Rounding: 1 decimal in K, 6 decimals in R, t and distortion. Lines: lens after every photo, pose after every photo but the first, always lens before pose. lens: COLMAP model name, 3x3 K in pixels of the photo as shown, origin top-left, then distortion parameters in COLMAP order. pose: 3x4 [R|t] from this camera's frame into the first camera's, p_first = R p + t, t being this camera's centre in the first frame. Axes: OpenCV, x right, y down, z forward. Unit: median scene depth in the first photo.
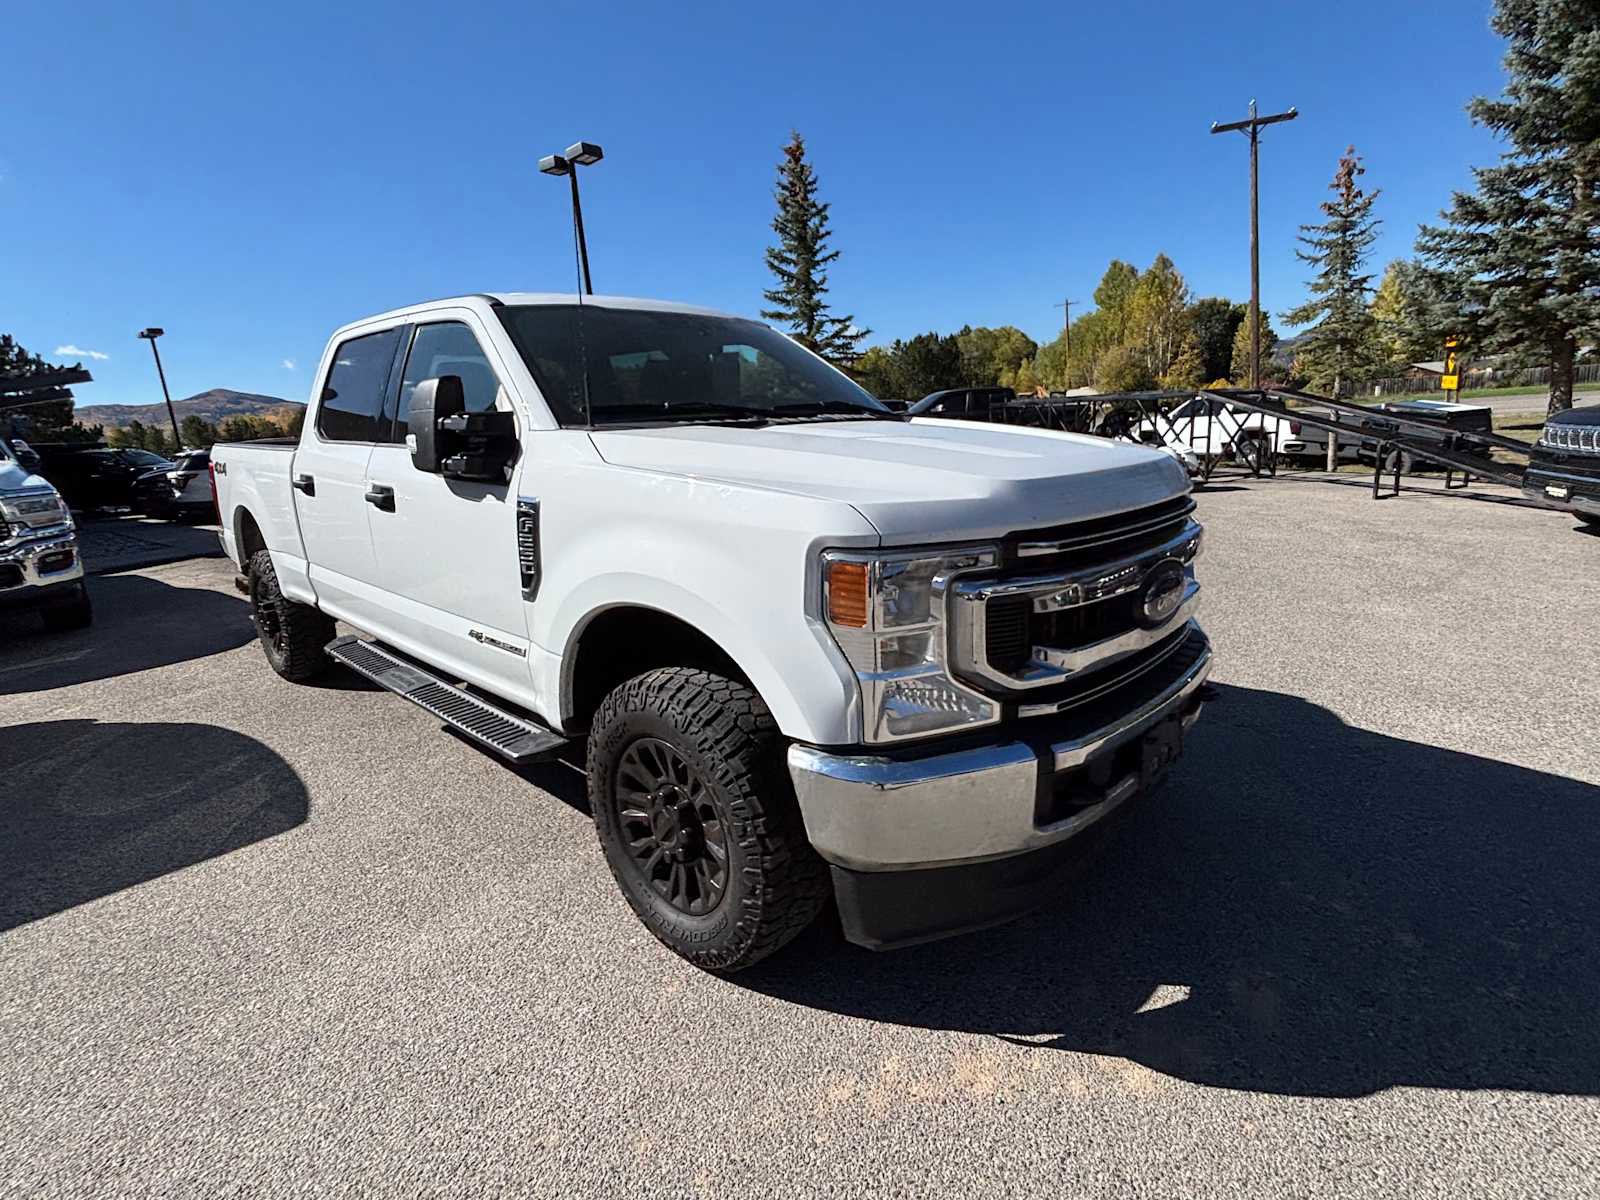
lens RADIAL K [[778.6, 0, 800.0], [0, 778.6, 594.3], [0, 0, 1]] dist [-0.003521, 0.002462]
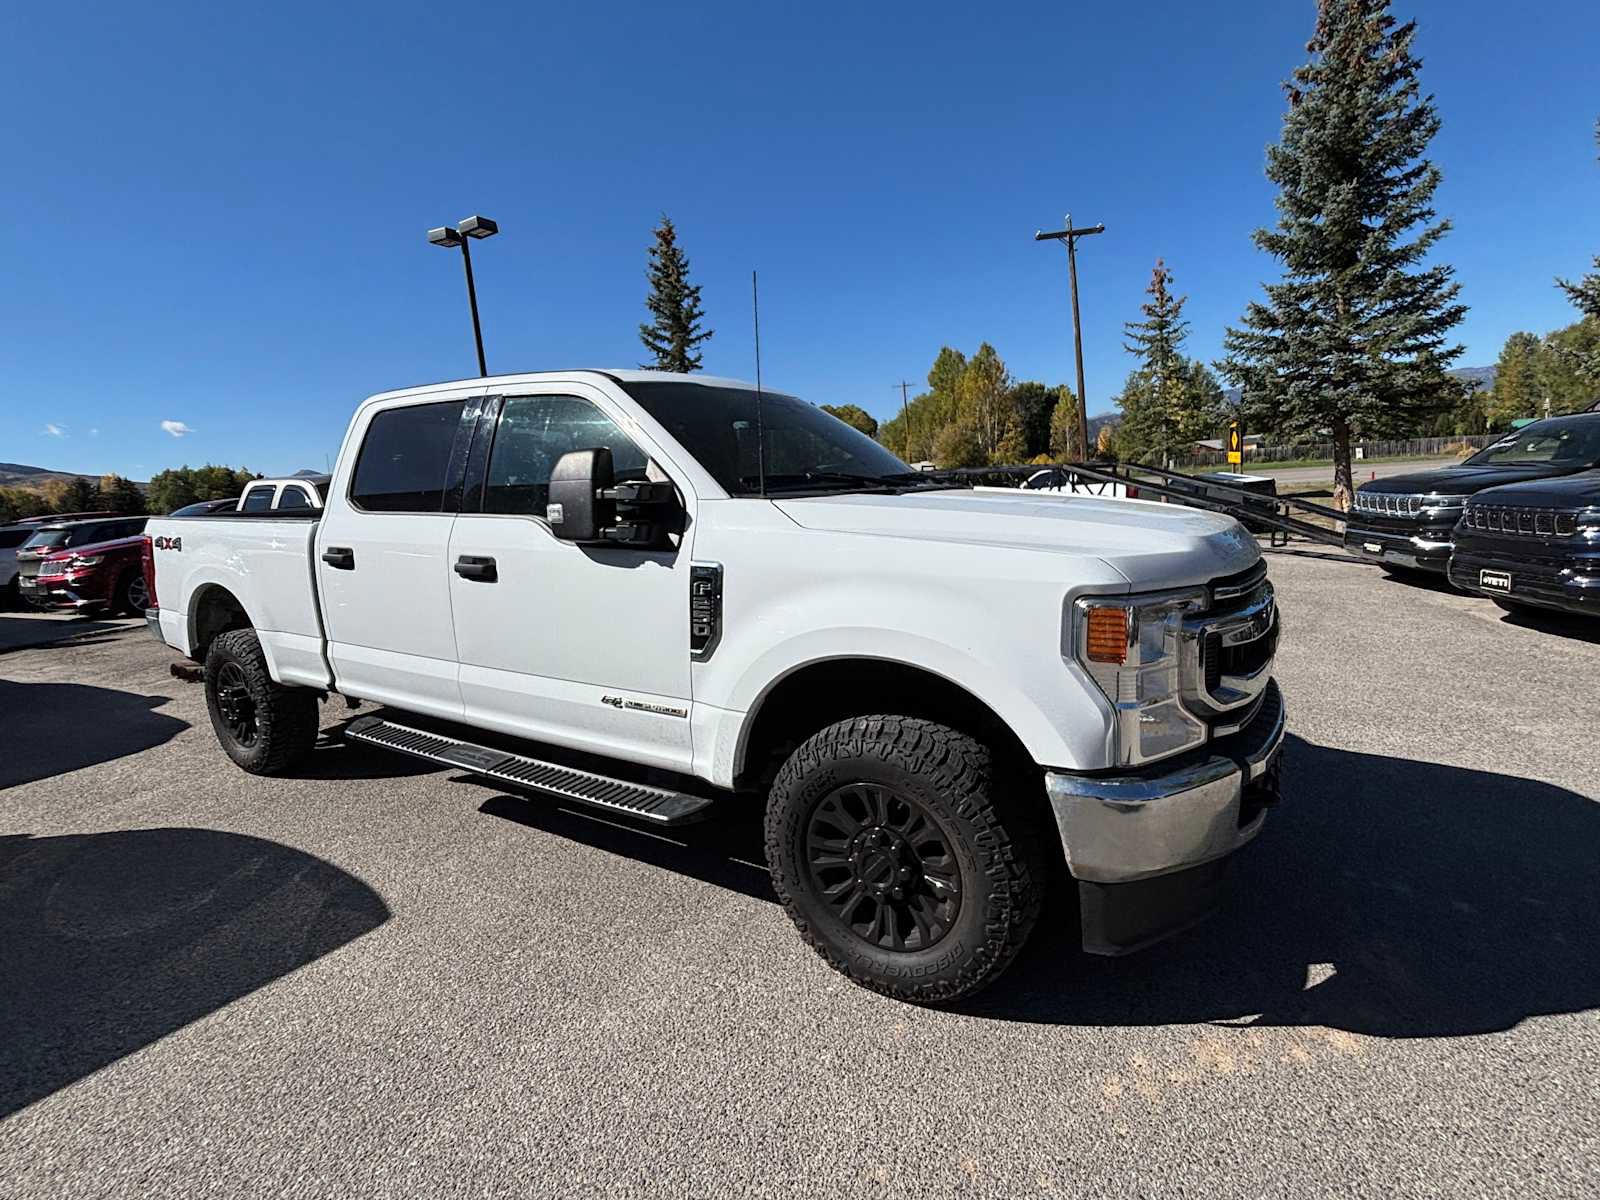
lens RADIAL K [[774.7, 0, 800.0], [0, 774.7, 600.0], [0, 0, 1]] dist [0.000904, 0.000691]
pose [[0.981843, -0.028768, 0.187500, -0.085081], [0.043826, 0.996093, -0.076665, 0.002235], [-0.184562, 0.083490, 0.979268, -0.007479]]
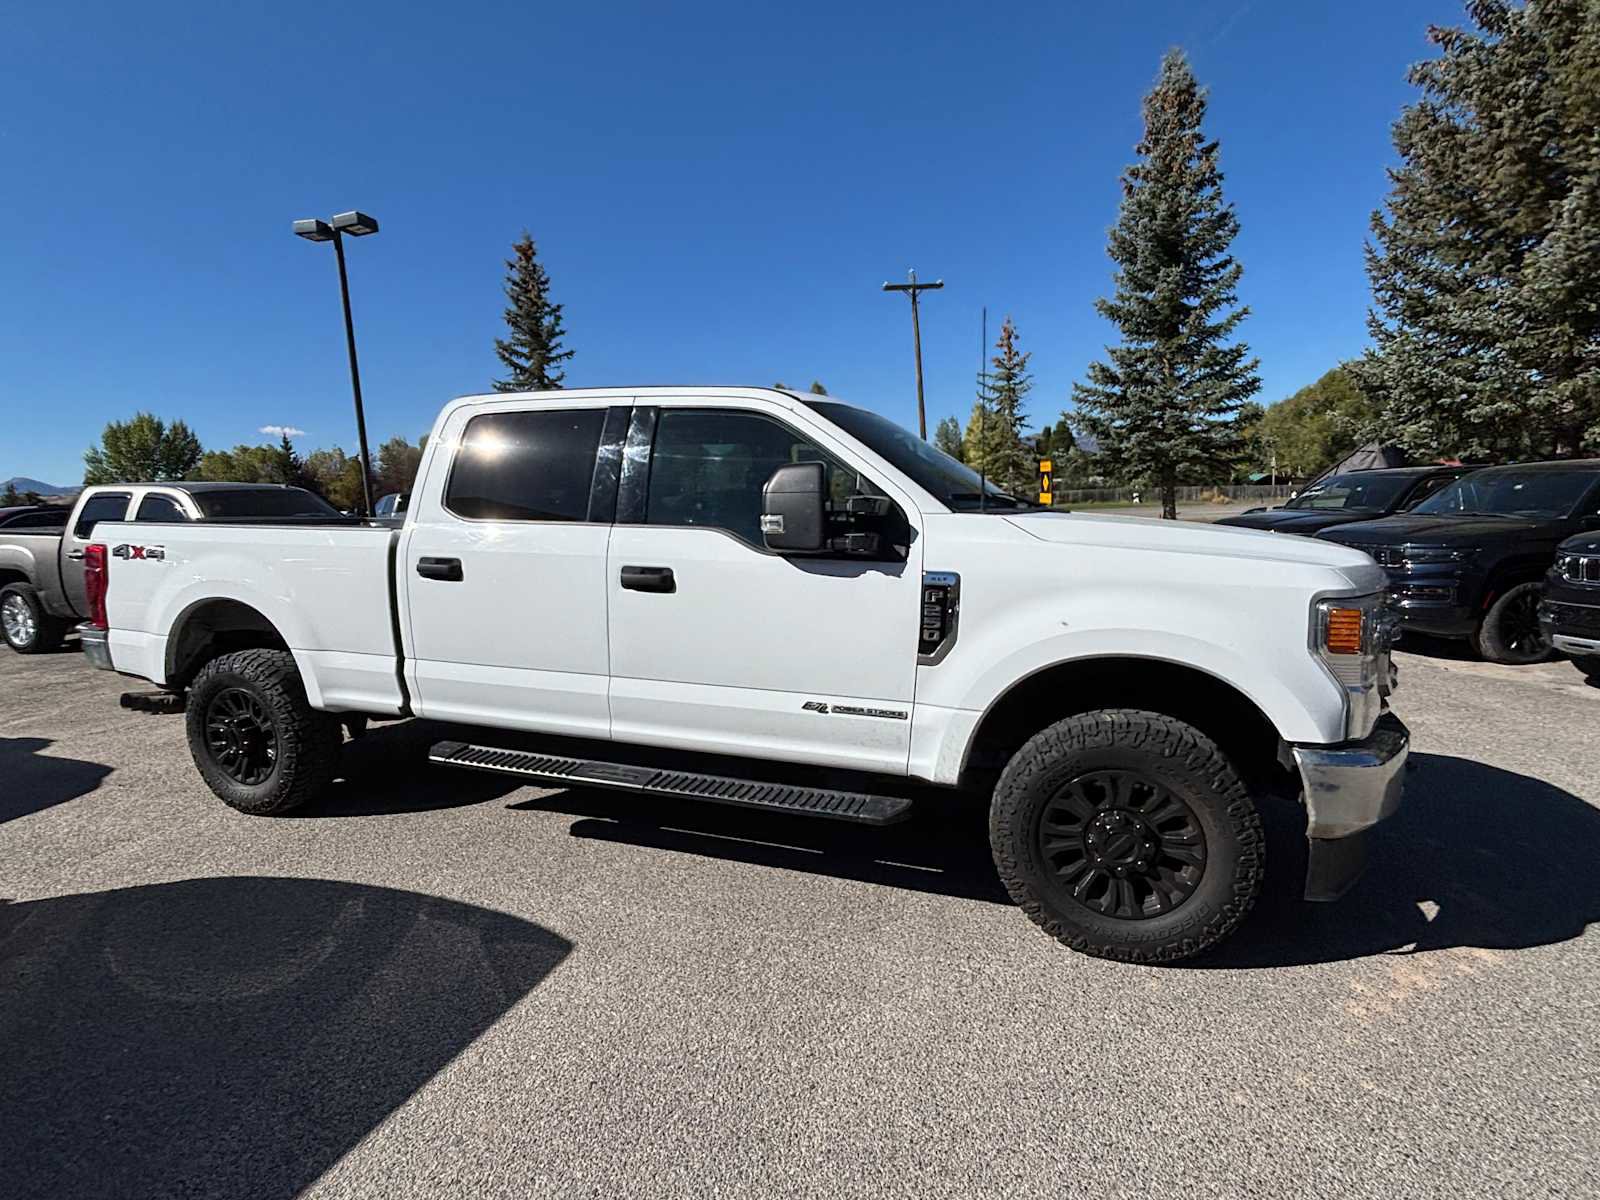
lens RADIAL K [[779.8, 0, 796.8], [0, 779.8, 595.8], [0, 0, 1]] dist [-0.006000, 0.002449]
pose [[0.917480, -0.016241, 0.397451, -0.199314], [0.064174, 0.992121, -0.107599, 0.003488], [-0.392571, 0.124226, 0.911293, 0.013058]]
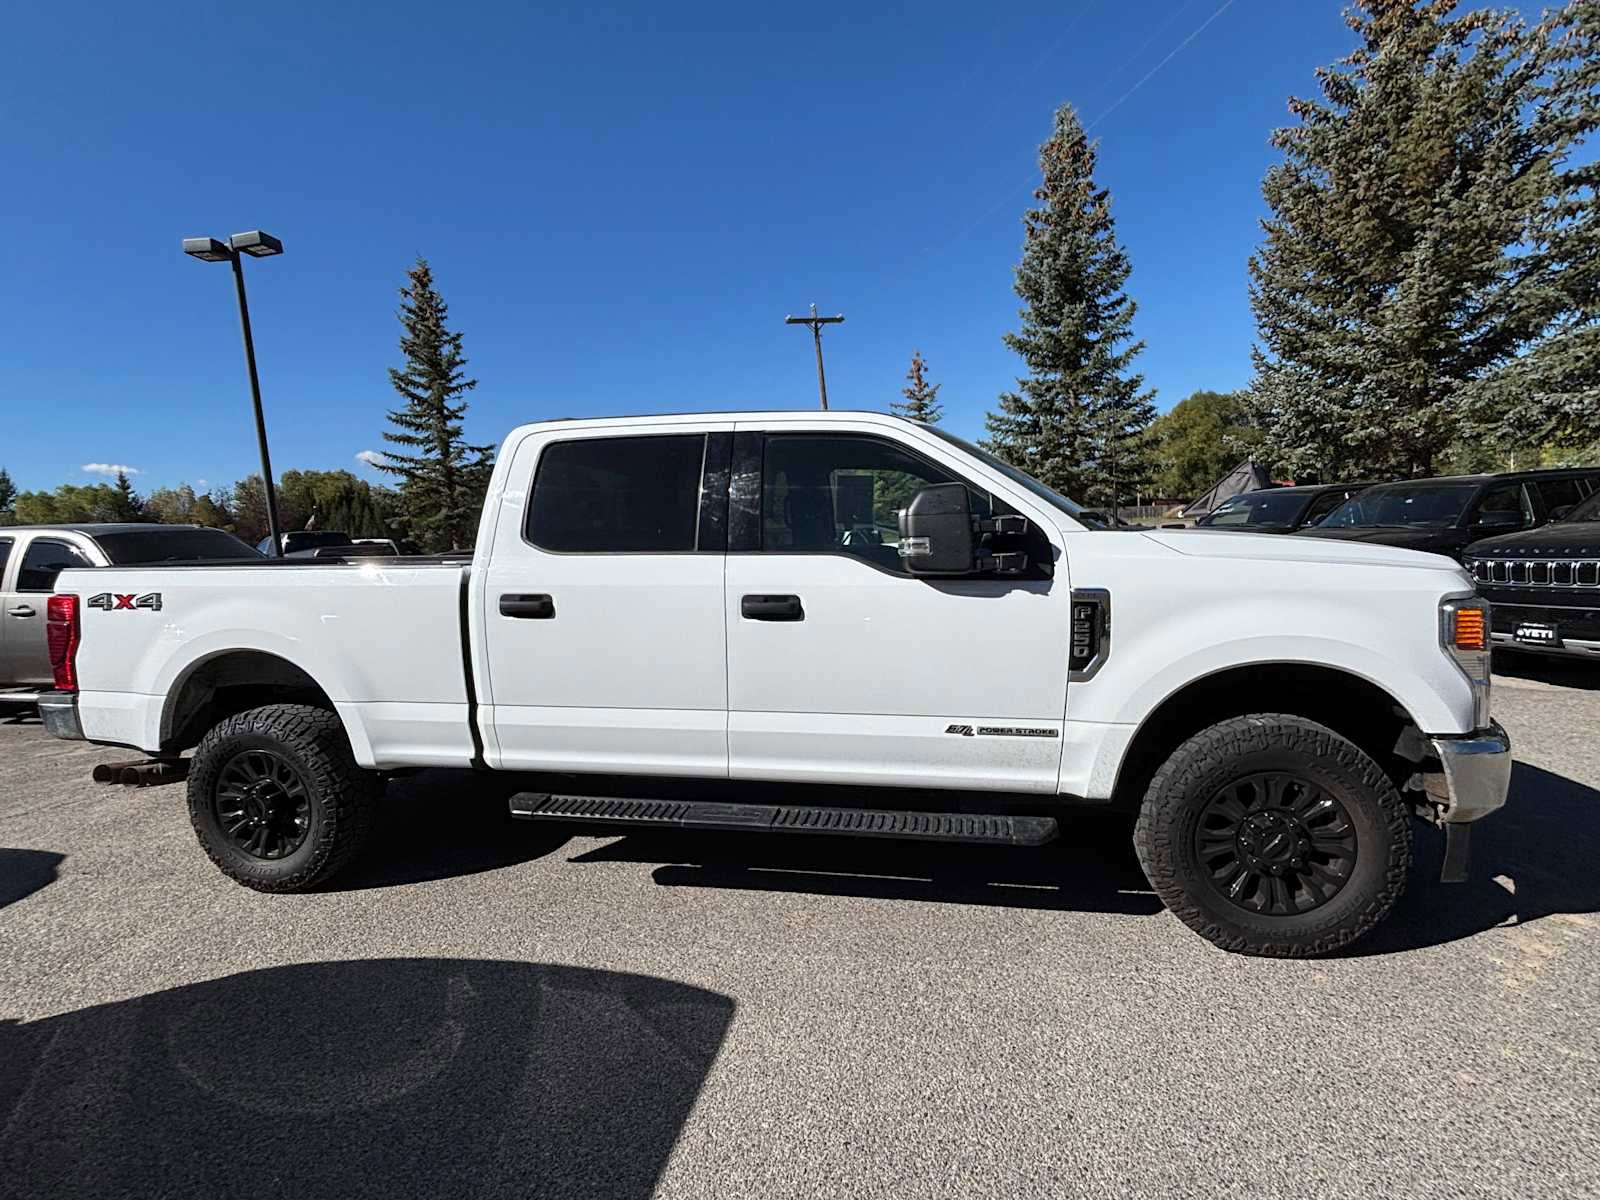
lens RADIAL K [[778.6, 0, 800.0], [0, 778.6, 594.3], [0, 0, 1]] dist [-0.003521, 0.002462]
pose [[0.852243, -0.032328, 0.522147, -0.264432], [0.119054, 0.983885, -0.133402, -0.002853], [-0.509420, 0.175855, 0.842358, 0.051364]]
